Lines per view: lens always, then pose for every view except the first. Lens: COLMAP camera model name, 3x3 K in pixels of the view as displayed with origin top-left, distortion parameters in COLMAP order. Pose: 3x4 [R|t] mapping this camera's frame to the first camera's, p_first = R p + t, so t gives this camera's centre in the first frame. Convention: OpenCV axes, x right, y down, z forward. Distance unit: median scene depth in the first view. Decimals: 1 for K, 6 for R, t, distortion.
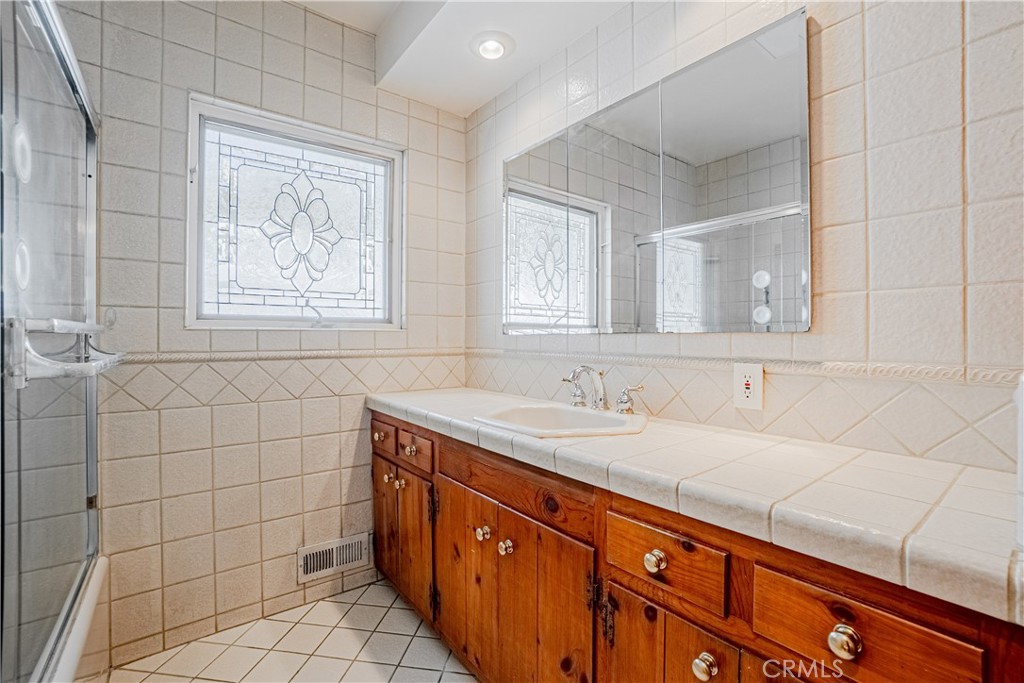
lens RADIAL K [[455.9, 0, 512.1], [0, 455.9, 338.6], [0, 0, 1]] dist [-0.054044, 0.017853]
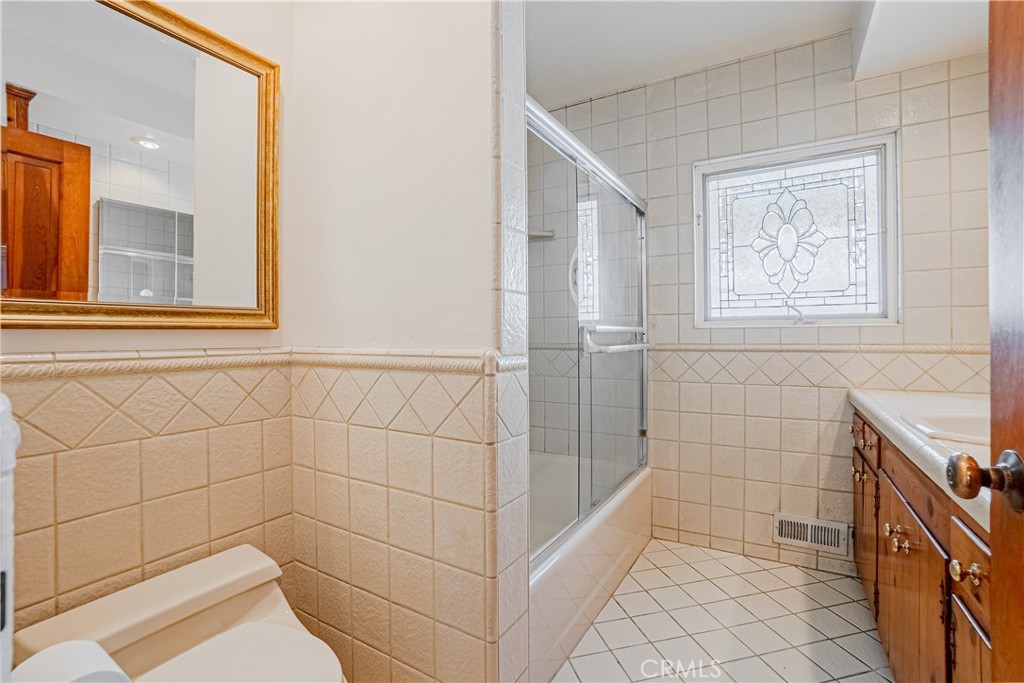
lens RADIAL K [[455.9, 0, 511.4], [0, 455.9, 339.0], [0, 0, 1]] dist [-0.054044, 0.017853]
pose [[0.372544, 0.001595, -0.928013, 0.336325], [0.003107, 0.999991, 0.002966, 0.006128], [0.928009, -0.003989, 0.372536, -0.080678]]
